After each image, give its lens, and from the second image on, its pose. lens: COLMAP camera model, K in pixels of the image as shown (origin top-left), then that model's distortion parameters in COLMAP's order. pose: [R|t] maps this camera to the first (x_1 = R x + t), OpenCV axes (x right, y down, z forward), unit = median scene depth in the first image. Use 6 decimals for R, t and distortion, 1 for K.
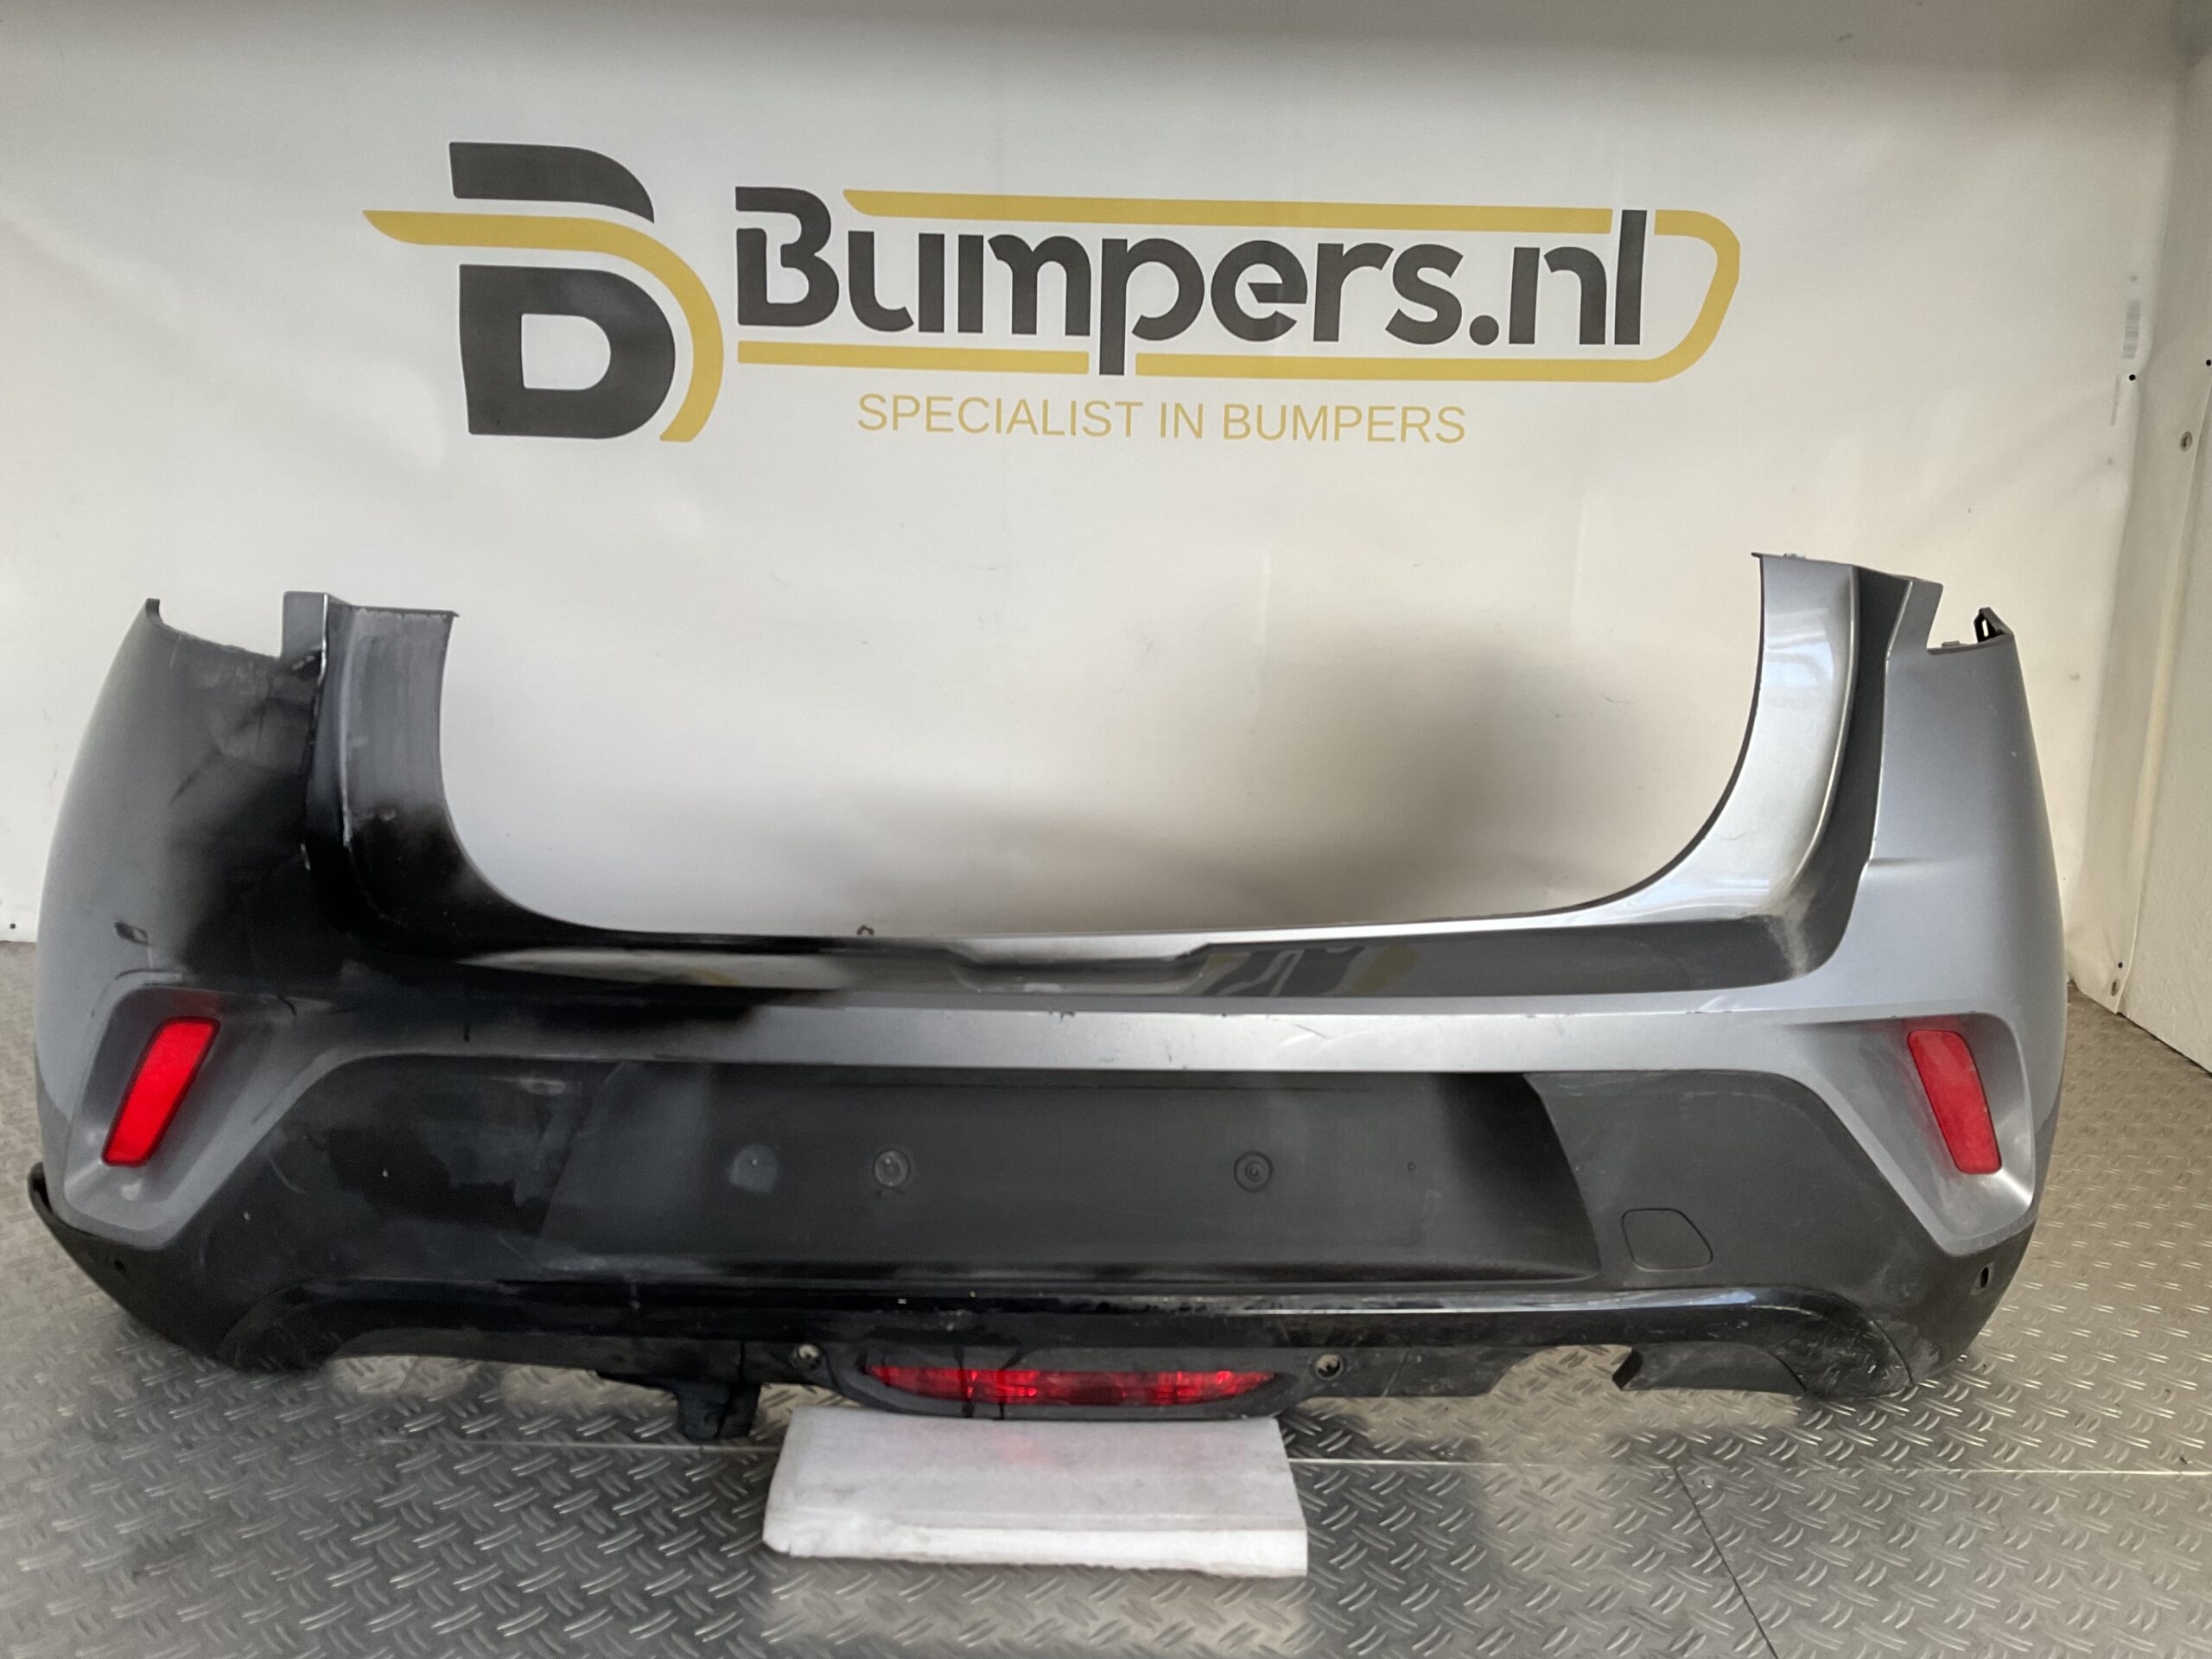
lens RADIAL K [[1804.4, 0, 1102.7], [0, 1804.4, 811.6], [0, 0, 1]] dist [0.107078, -0.198876]
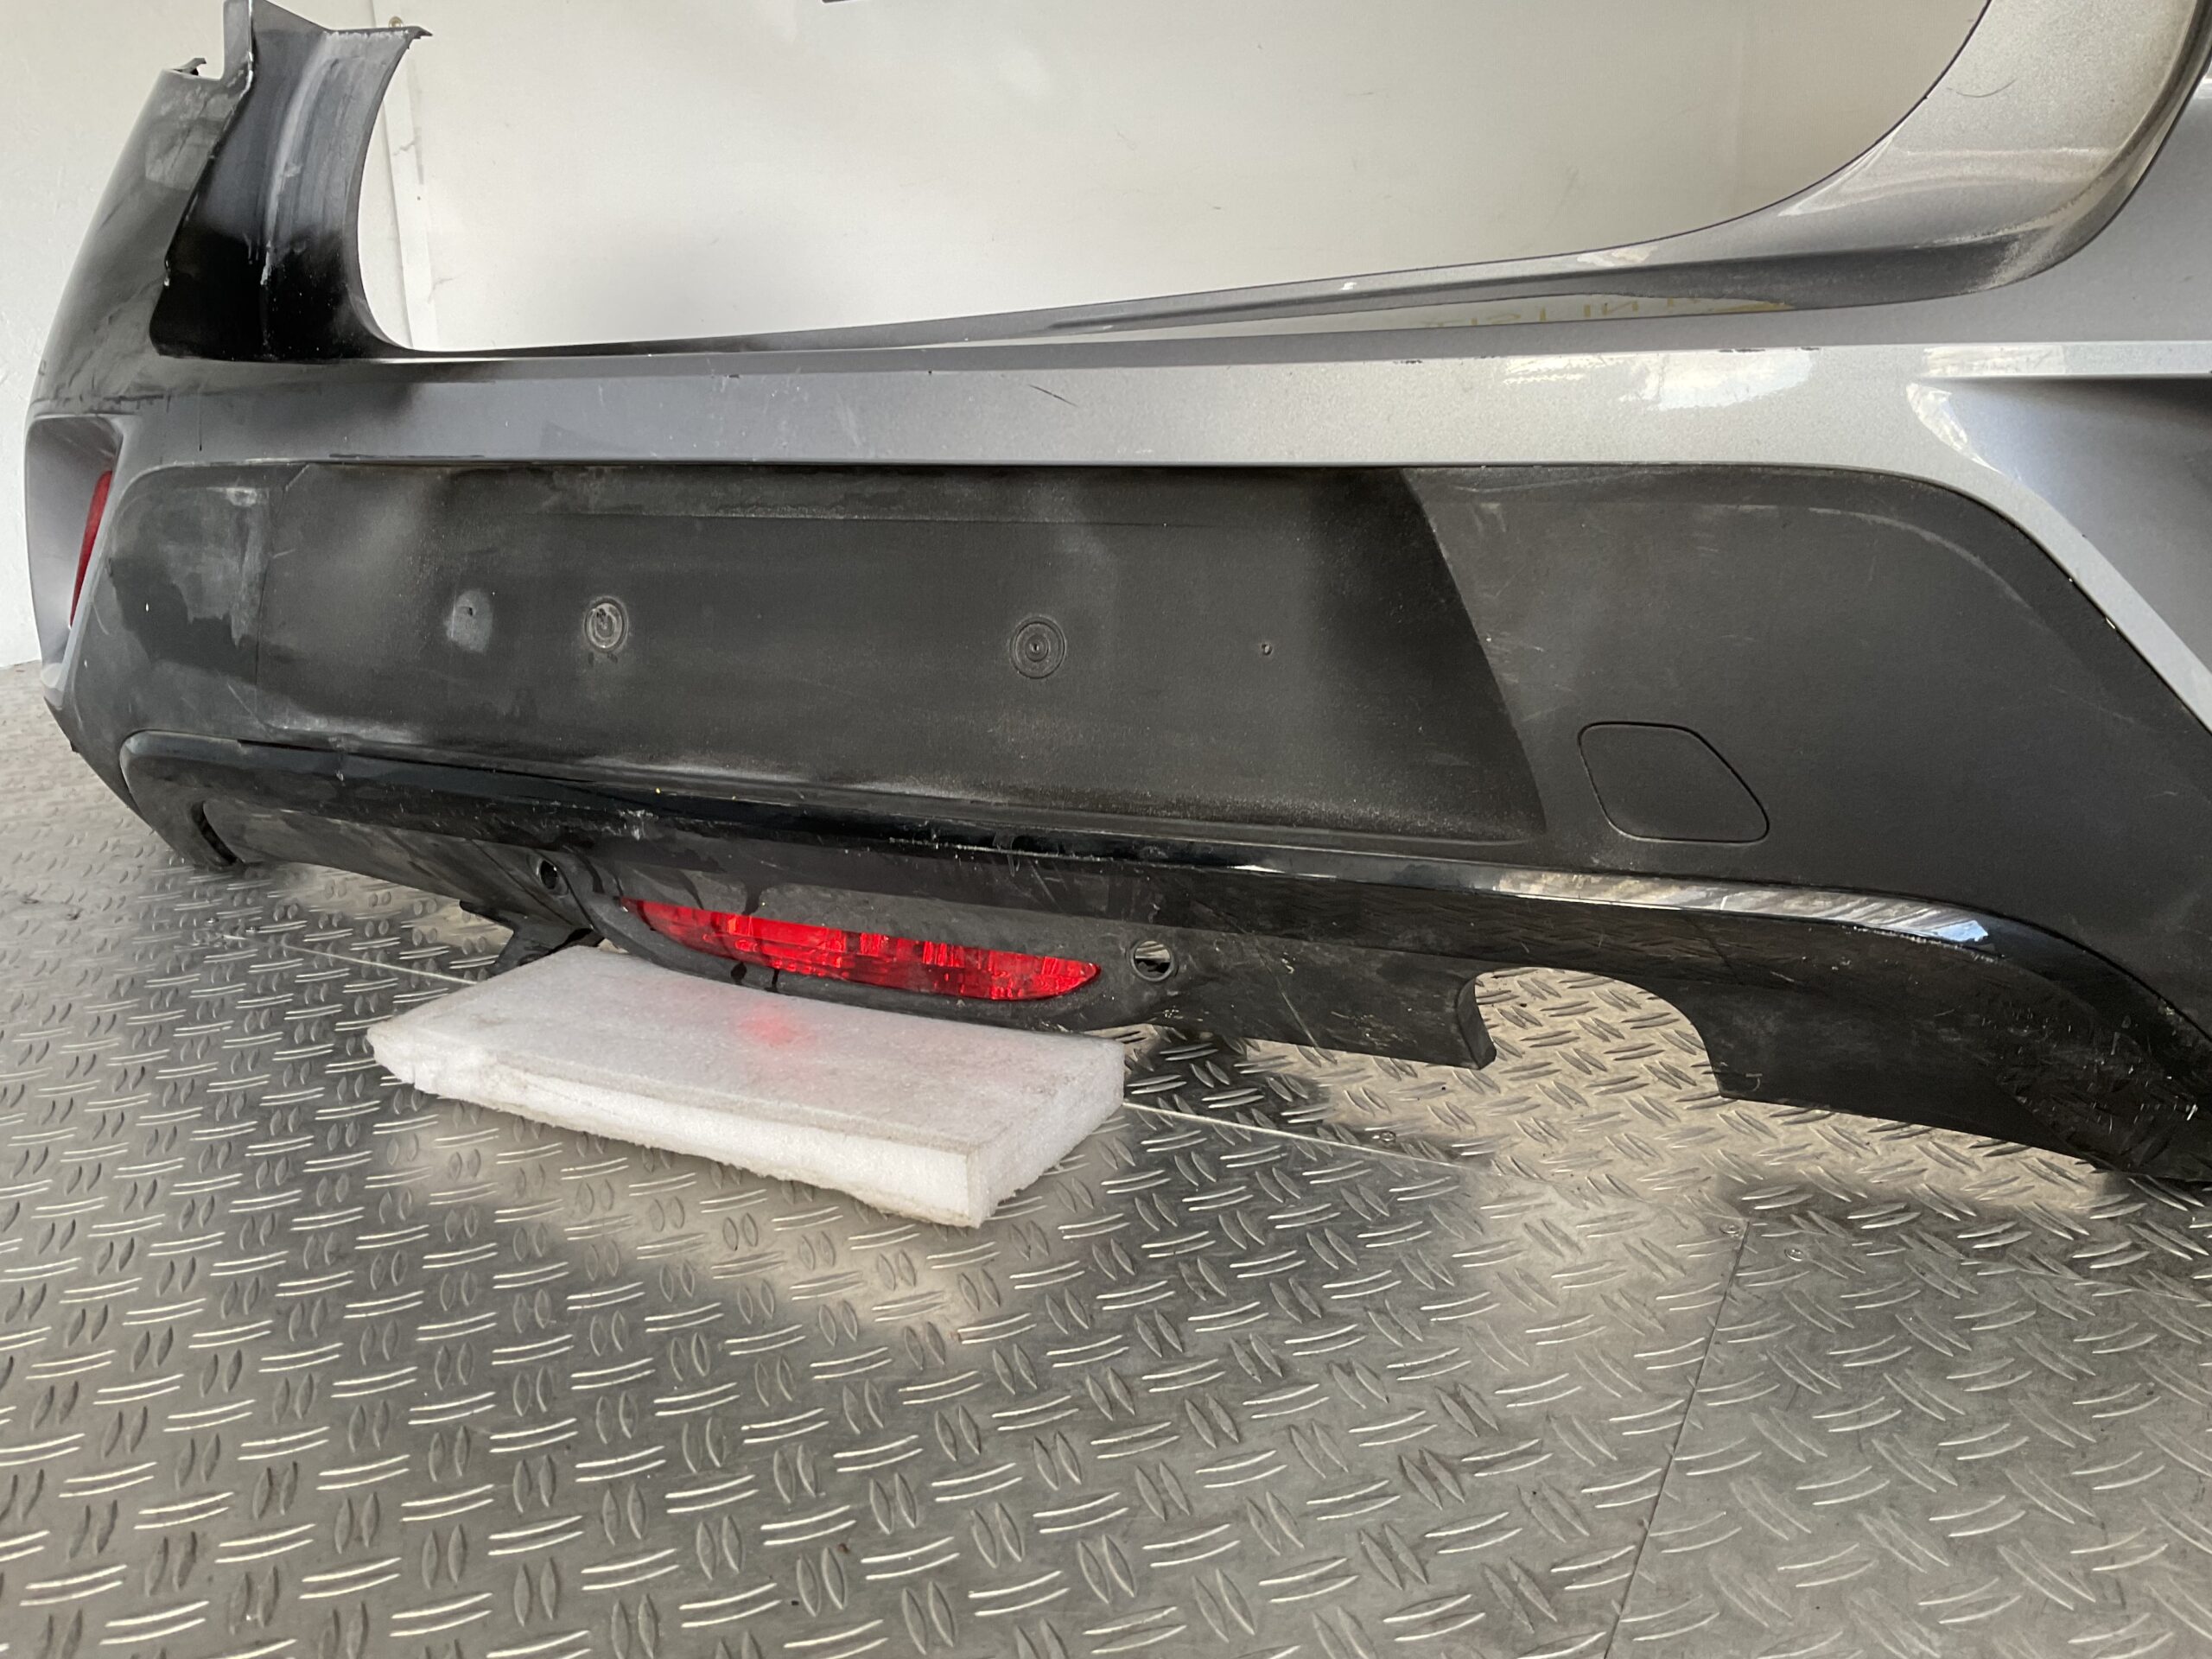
lens RADIAL K [[1823.1, 0, 1106.0], [0, 1823.1, 829.5], [0, 0, 1]] dist [0.075910, -0.147730]
pose [[0.880645, 0.074499, -0.467882, 0.375853], [-0.037430, 0.995413, 0.088045, 0.184582], [0.472295, -0.060023, 0.879394, 0.388211]]
